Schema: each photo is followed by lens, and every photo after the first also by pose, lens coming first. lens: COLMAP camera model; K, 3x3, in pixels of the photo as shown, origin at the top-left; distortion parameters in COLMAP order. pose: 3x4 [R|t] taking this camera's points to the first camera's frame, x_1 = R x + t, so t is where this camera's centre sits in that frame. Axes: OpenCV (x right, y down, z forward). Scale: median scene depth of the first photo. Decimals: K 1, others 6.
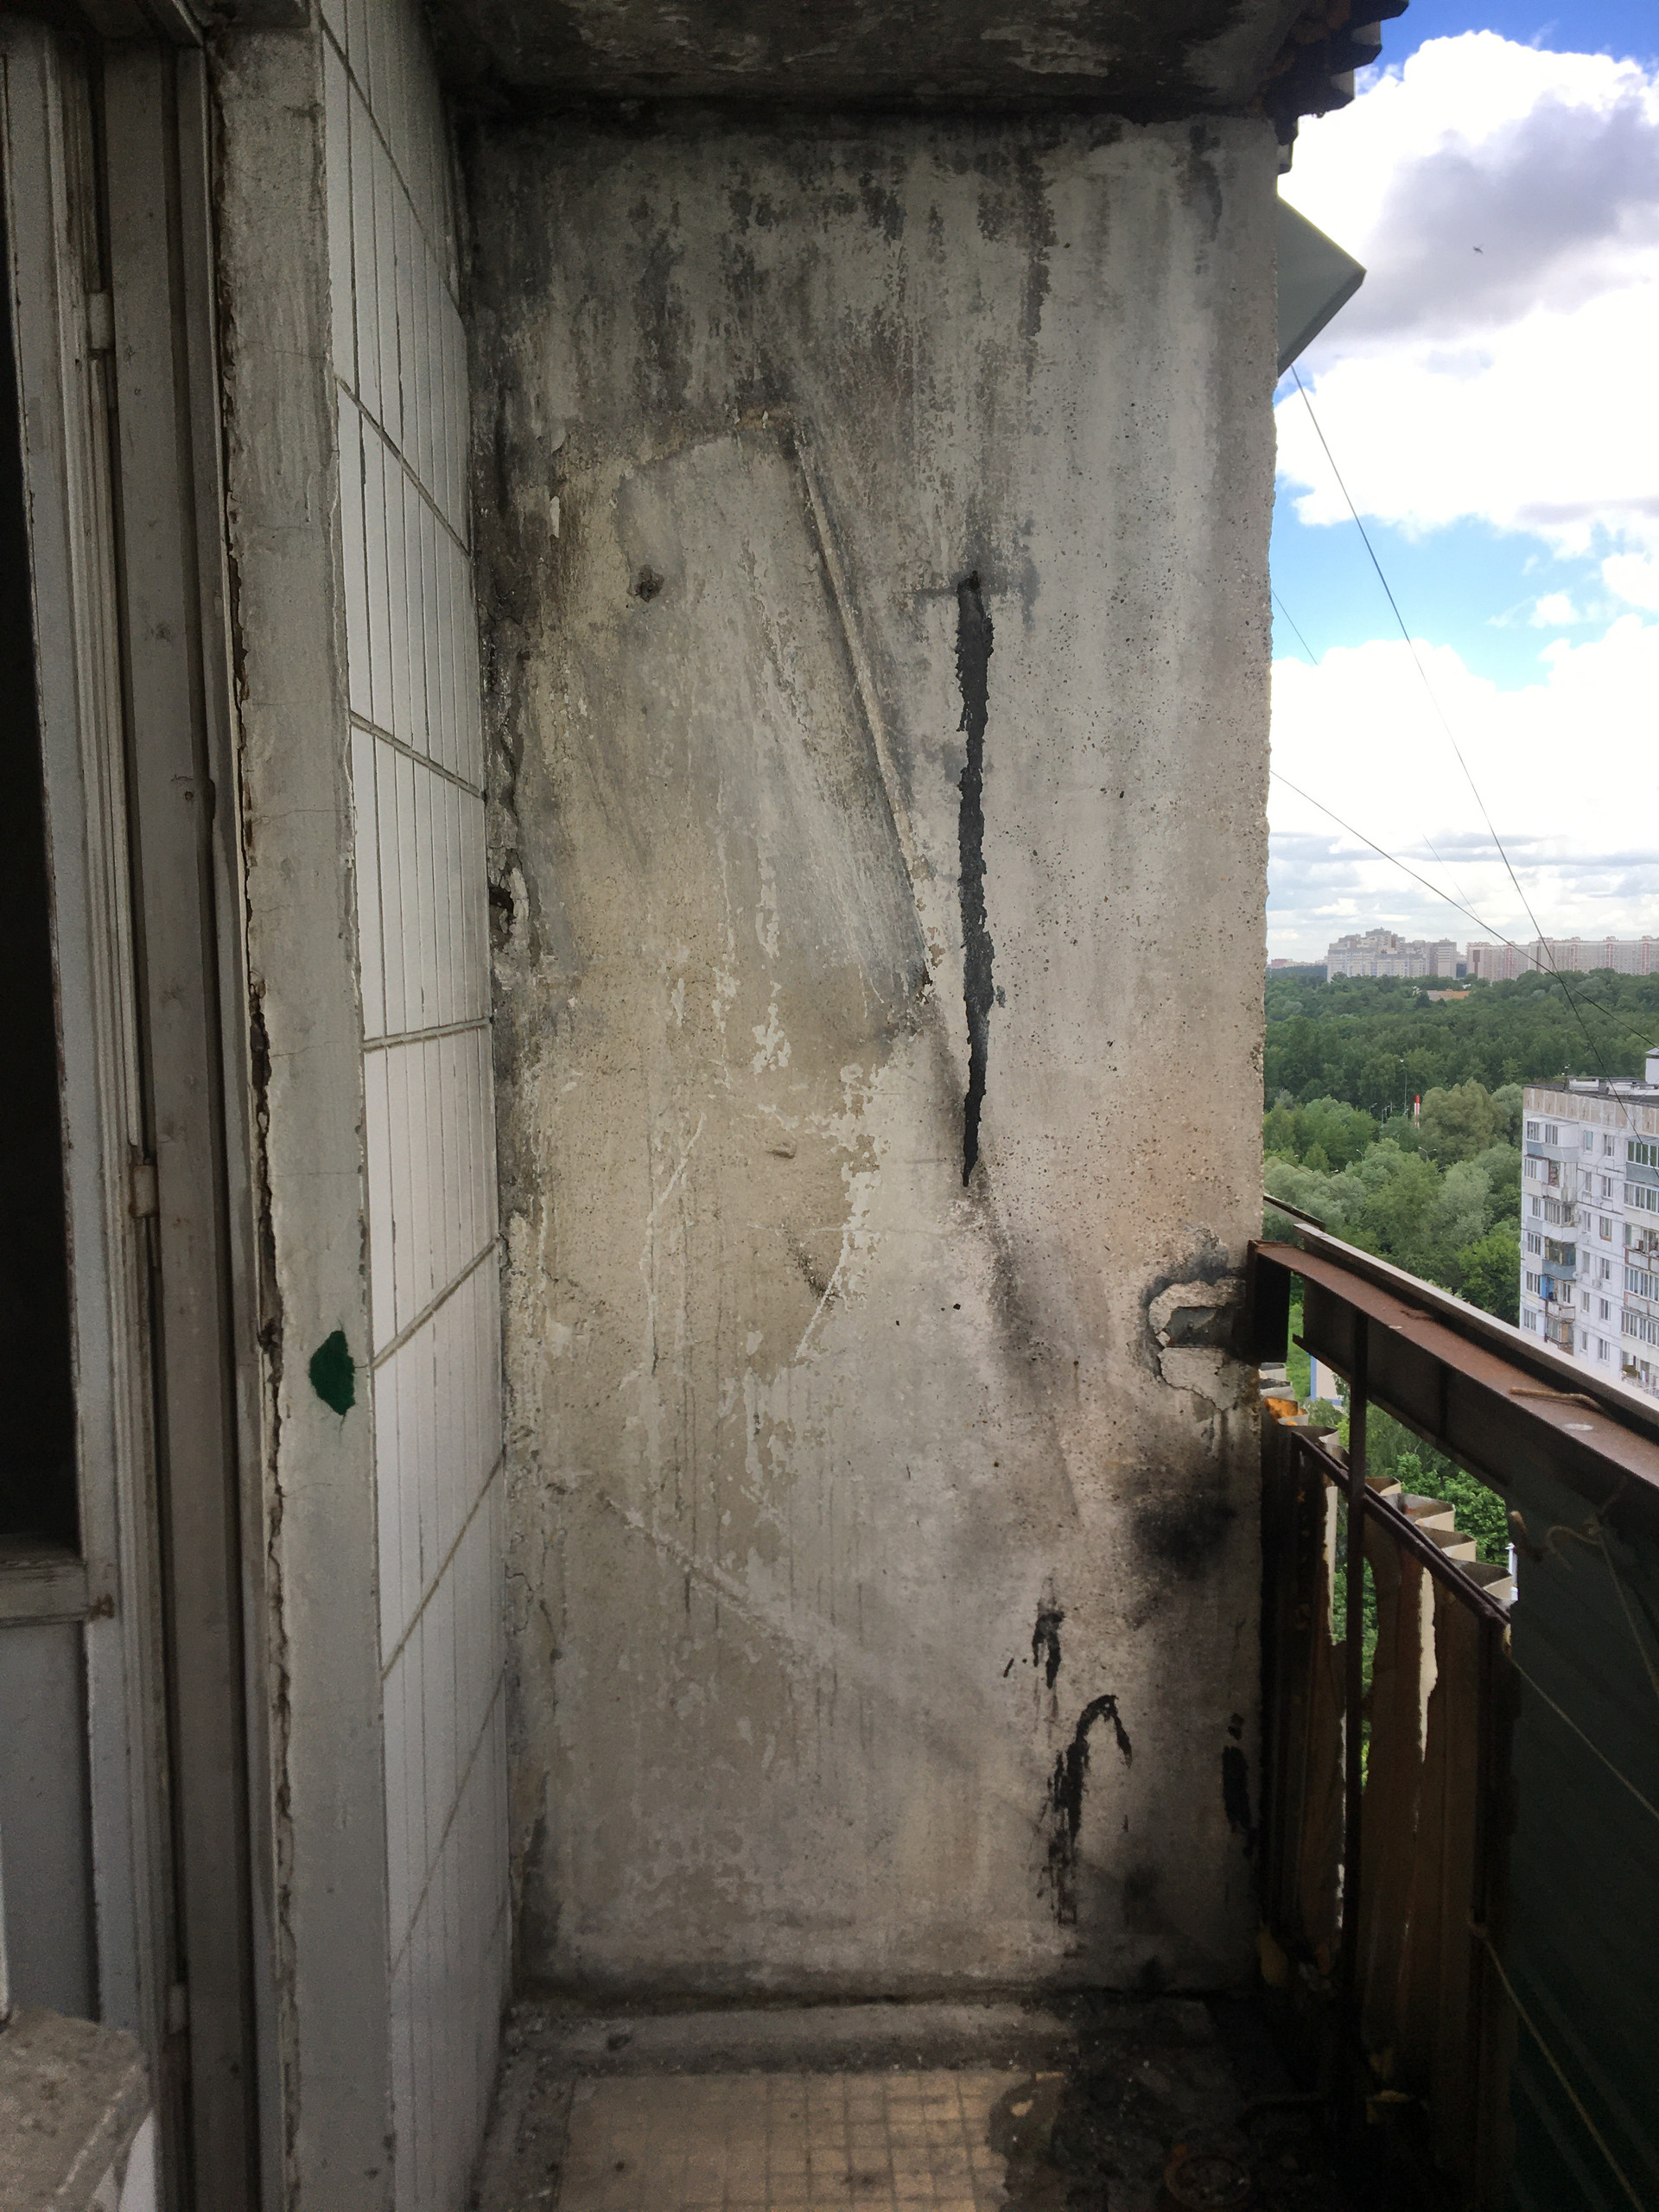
lens RADIAL K [[1916.1, 0, 829.5], [0, 1916.1, 1106.0], [0, 0, 1]] dist [0.089251, -0.124054]
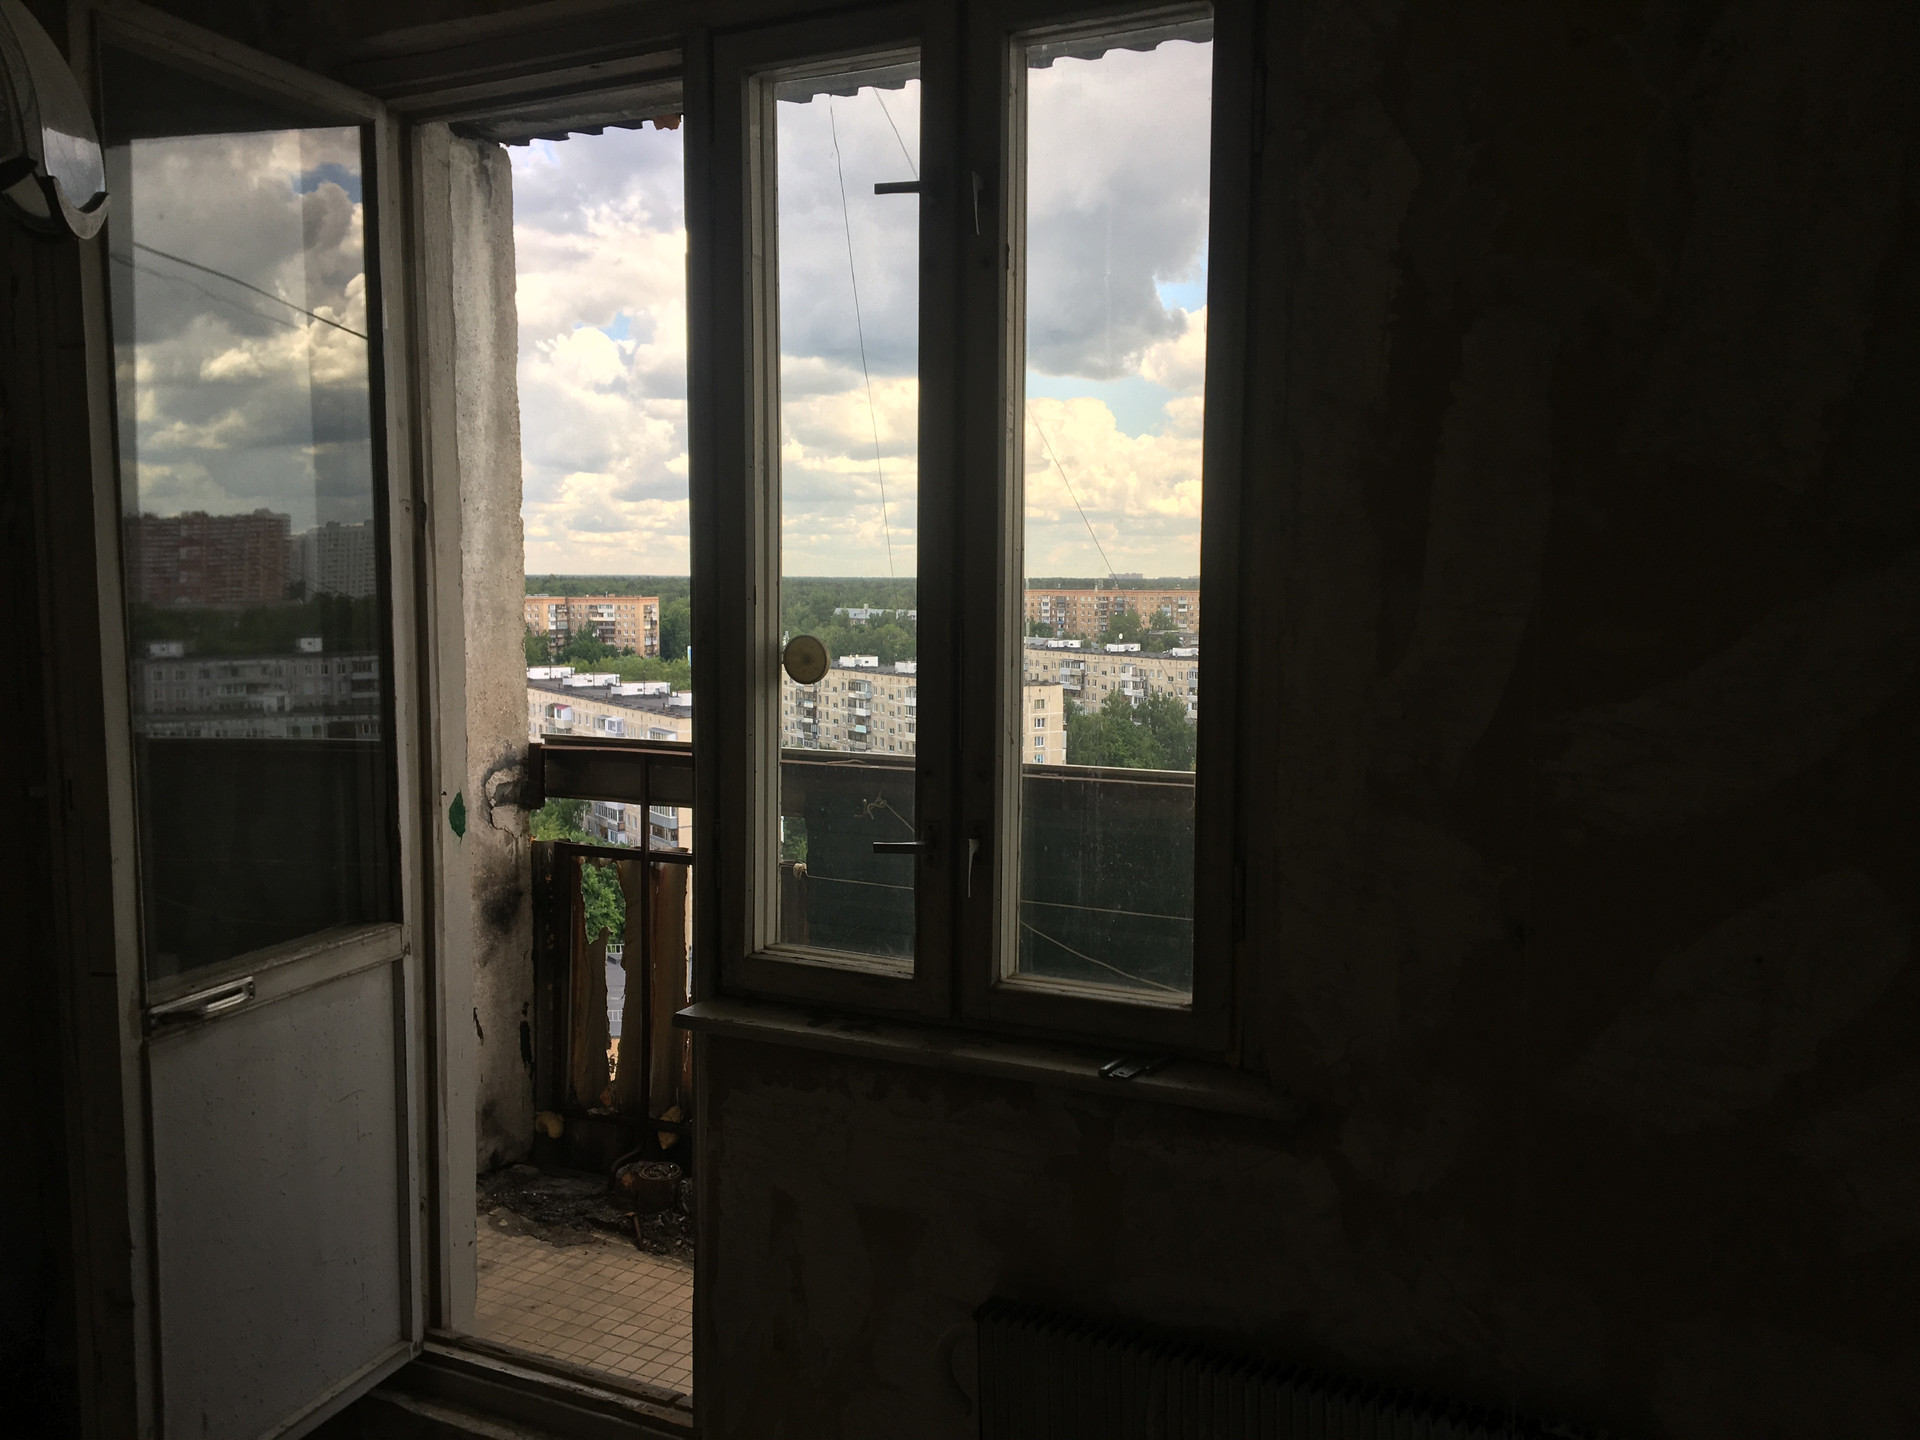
lens RADIAL K [[1600.8, 0, 977.6], [0, 1600.8, 711.6], [0, 0, 1]] dist [0.070812, -0.081401]
pose [[0.475809, -0.062886, 0.877297, -0.931334], [0.070608, 0.996953, 0.033168, 0.017863], [-0.876710, 0.046163, 0.478800, -0.127452]]
